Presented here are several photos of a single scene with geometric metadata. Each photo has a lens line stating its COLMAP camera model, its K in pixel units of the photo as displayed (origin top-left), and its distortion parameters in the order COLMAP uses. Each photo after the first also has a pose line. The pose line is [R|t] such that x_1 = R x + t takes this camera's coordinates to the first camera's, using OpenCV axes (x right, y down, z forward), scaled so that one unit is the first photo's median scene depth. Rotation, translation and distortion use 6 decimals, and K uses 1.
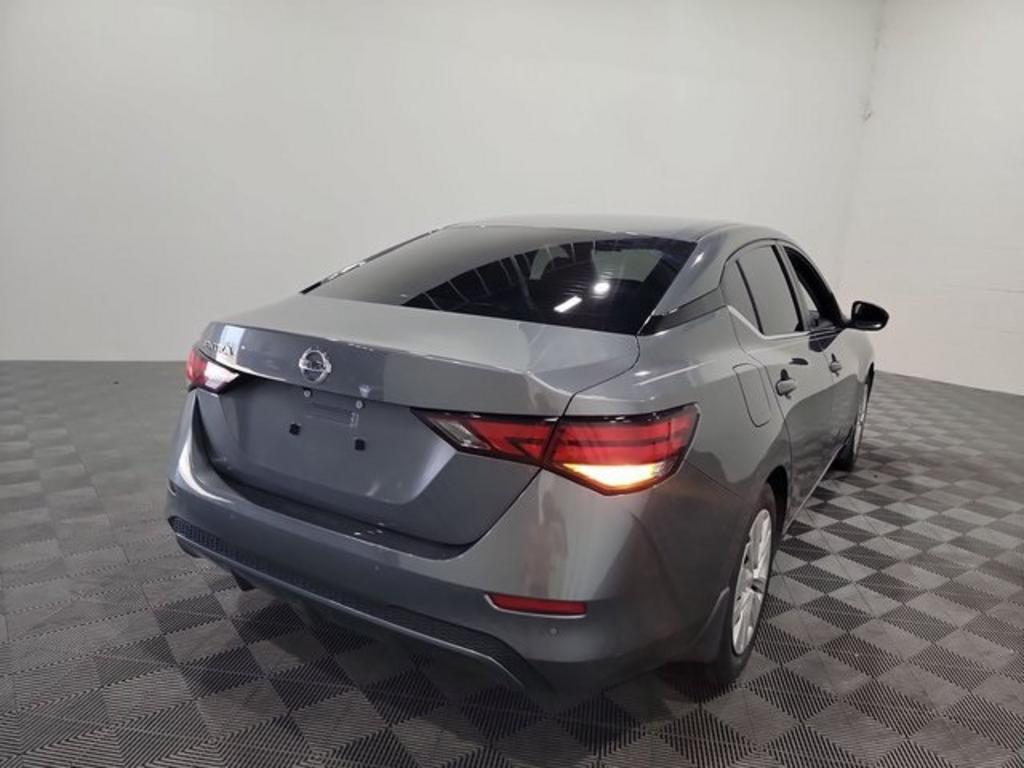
lens RADIAL K [[730.5, 0, 513.2], [0, 730.5, 402.4], [0, 0, 1]] dist [0.031035, -0.001888]
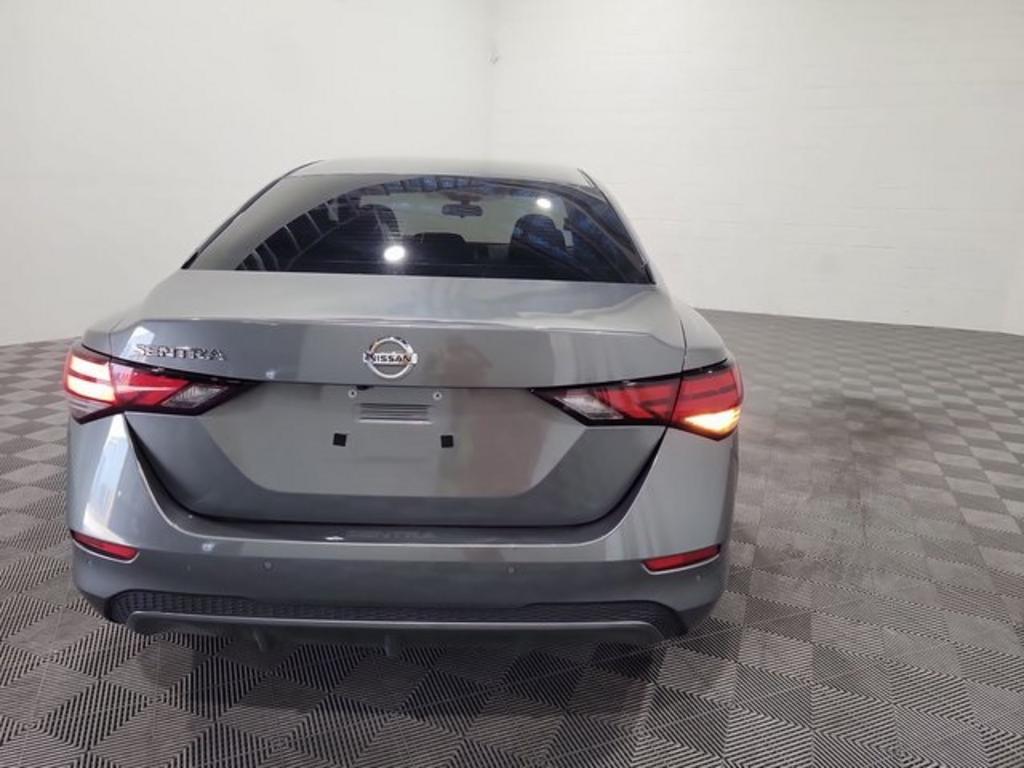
lens RADIAL K [[730.5, 0, 513.2], [0, 730.5, 402.4], [0, 0, 1]] dist [0.031035, -0.001888]
pose [[0.852404, -0.176095, 0.492339, -0.599323], [0.131375, 0.983507, 0.124317, -0.090094], [-0.506111, -0.041287, 0.861480, 0.237047]]
